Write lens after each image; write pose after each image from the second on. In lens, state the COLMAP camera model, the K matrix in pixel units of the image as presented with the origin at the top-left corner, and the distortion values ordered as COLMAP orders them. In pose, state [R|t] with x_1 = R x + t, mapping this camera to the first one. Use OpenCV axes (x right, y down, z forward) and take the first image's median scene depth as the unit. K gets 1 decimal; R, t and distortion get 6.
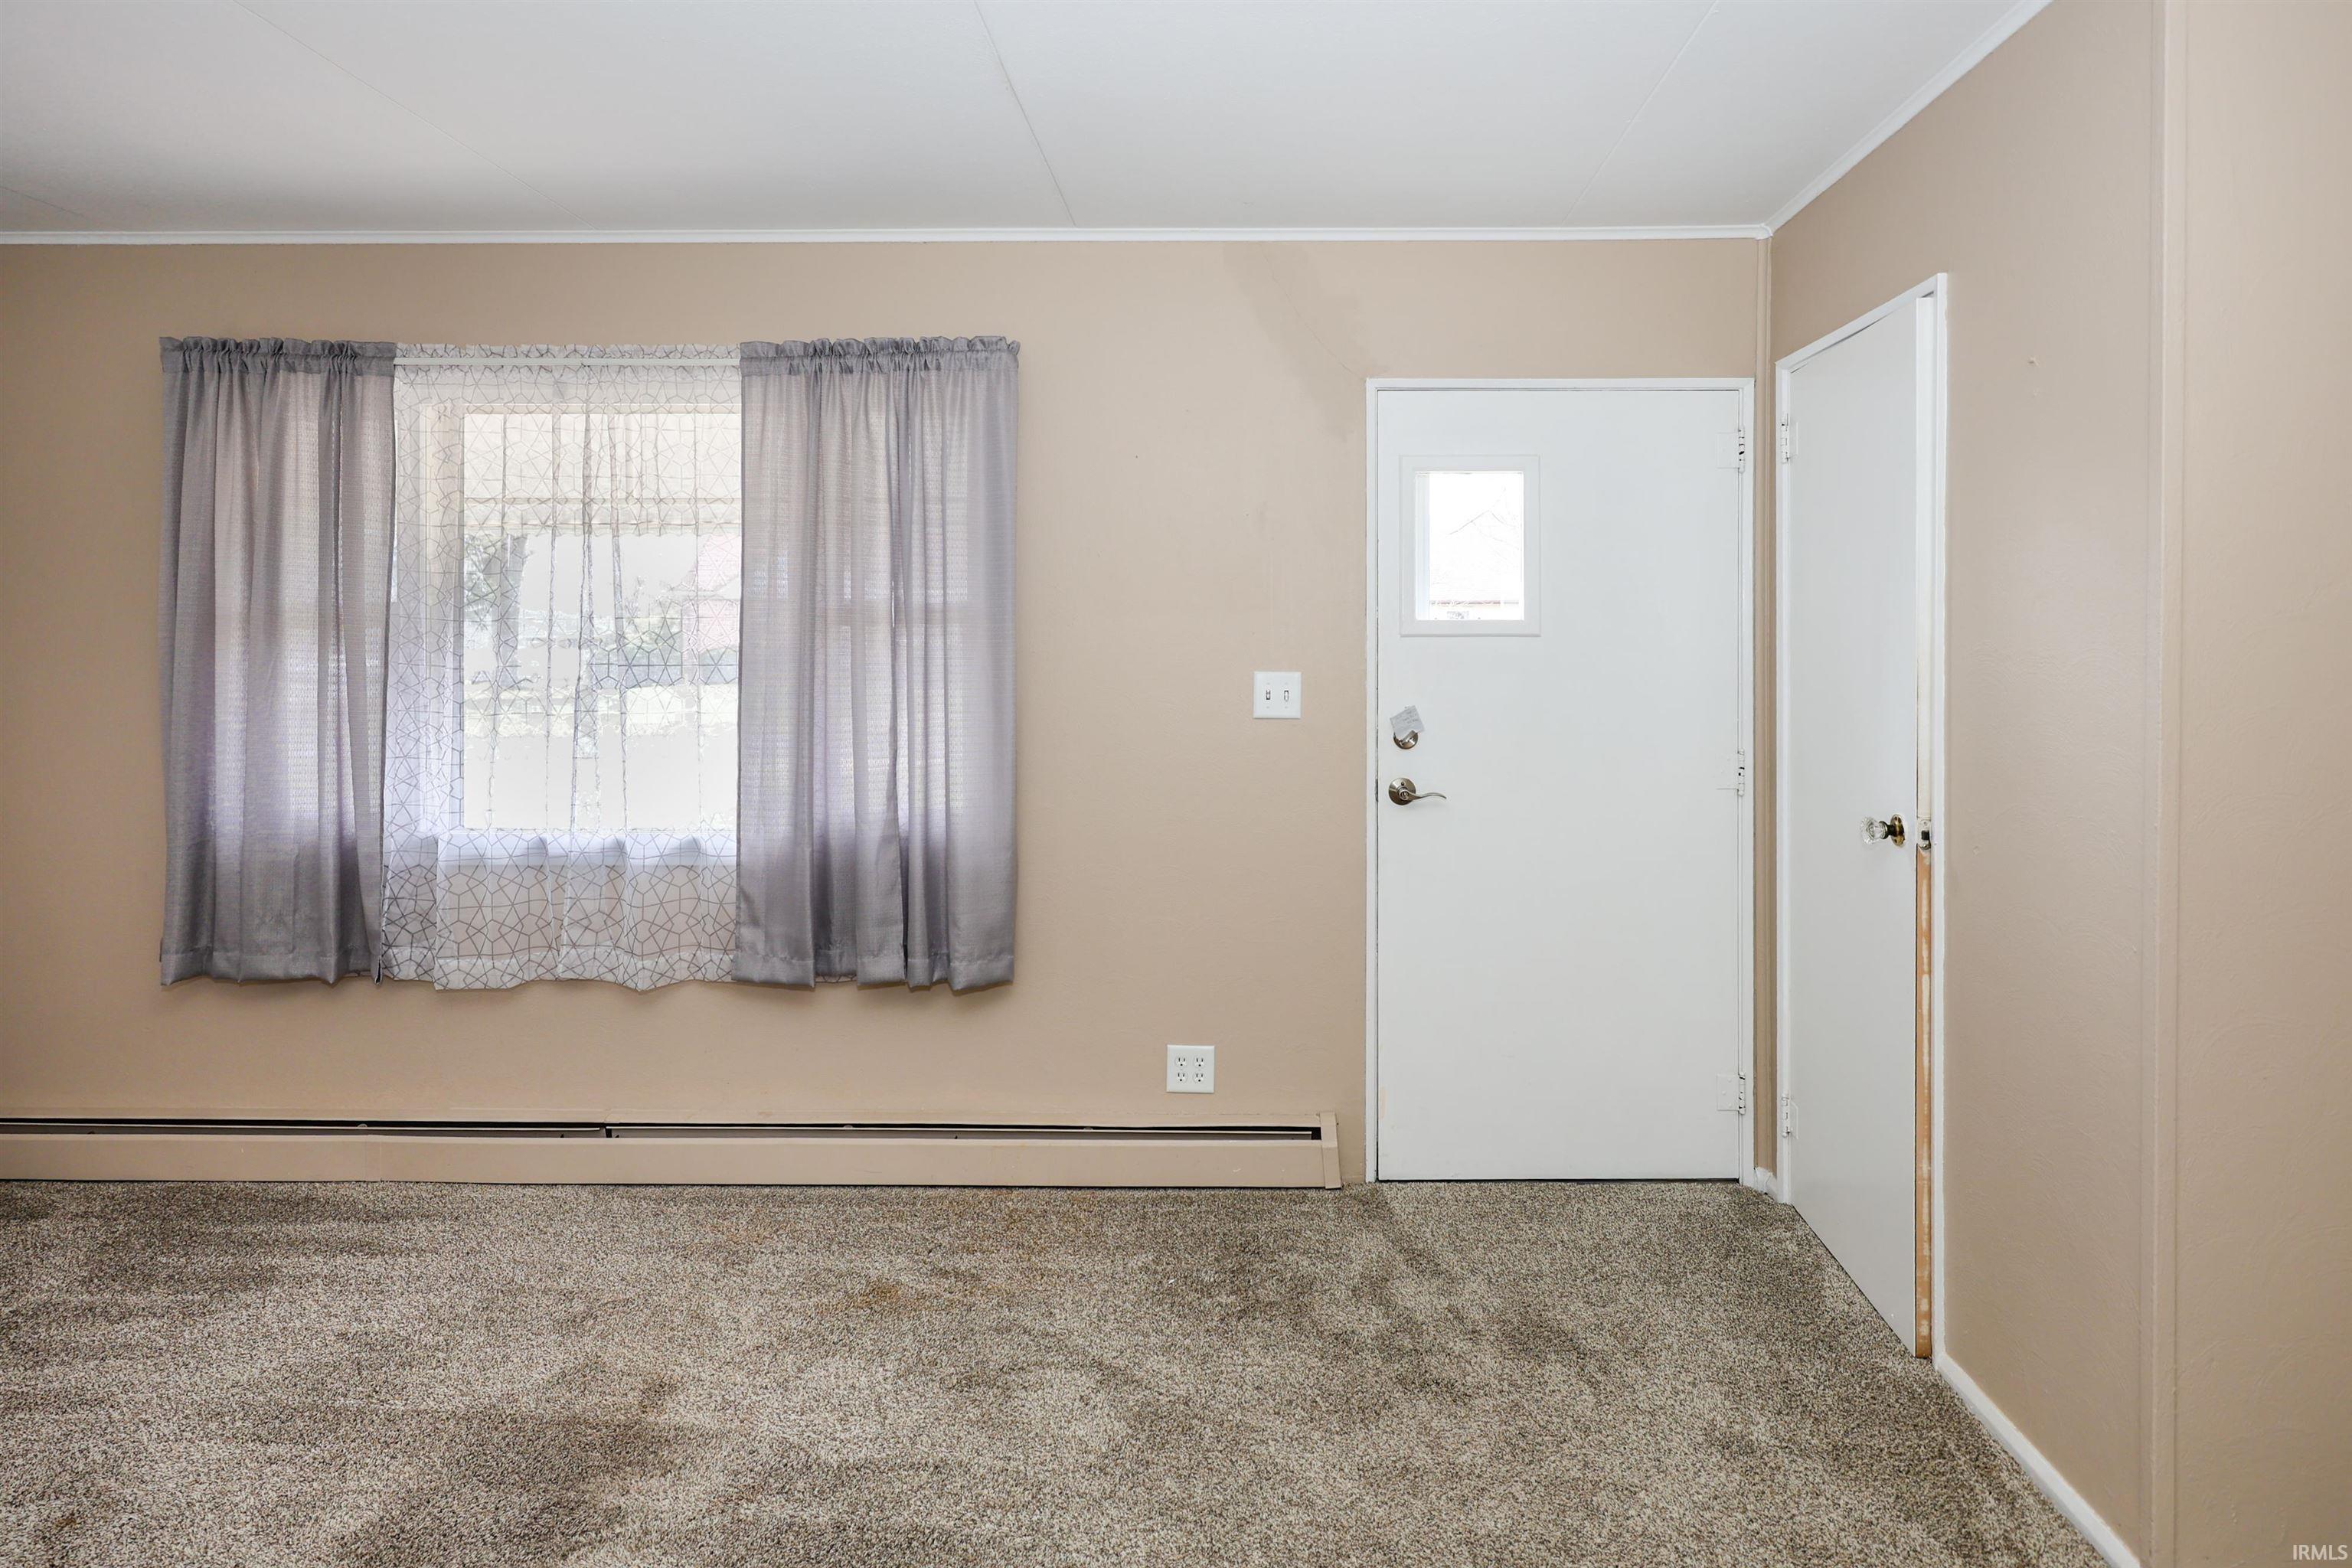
lens RADIAL K [[1124.5, 0, 1186.0], [0, 1124.5, 664.6], [0, 0, 1]] dist [0.000069, 0.000934]
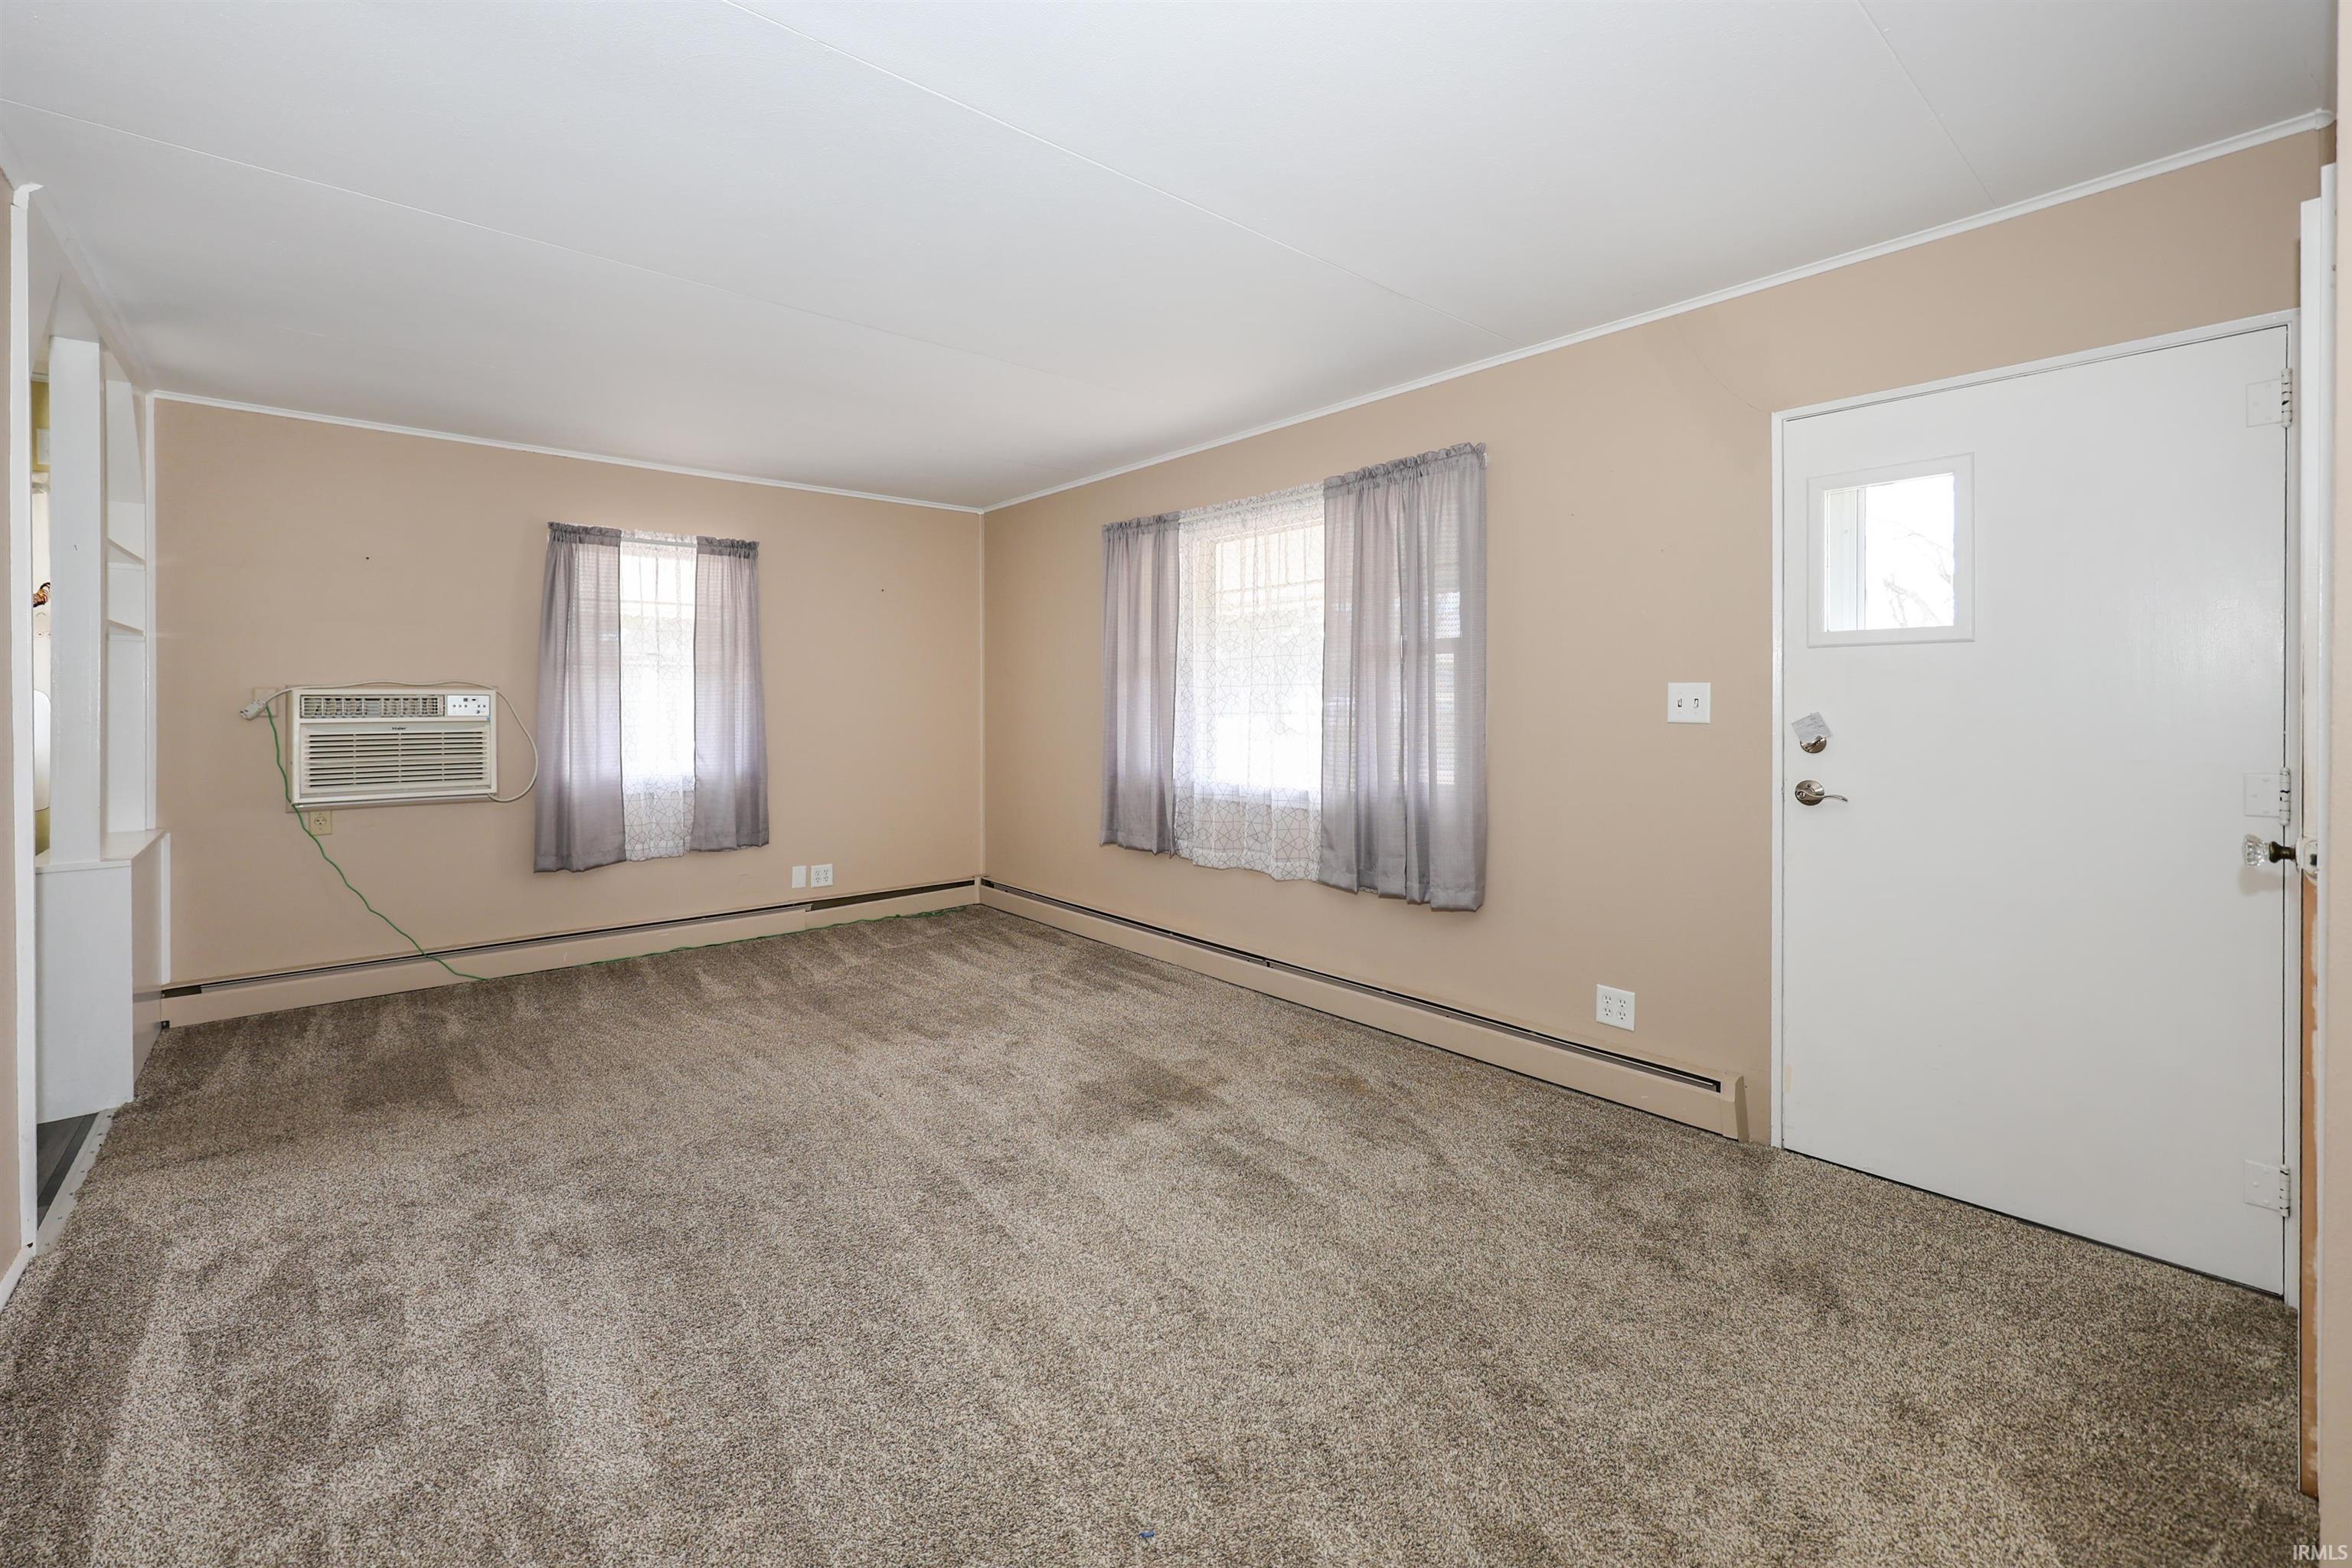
lens RADIAL K [[978.8, 0, 1179.6], [0, 978.8, 724.7], [0, 0, 1]] dist [0.000627, 0.000062]
pose [[0.664665, 0.016522, -0.746959, 0.502068], [-0.005189, 0.999833, 0.017499, 0.035781], [0.747124, -0.007755, 0.664640, -0.067779]]
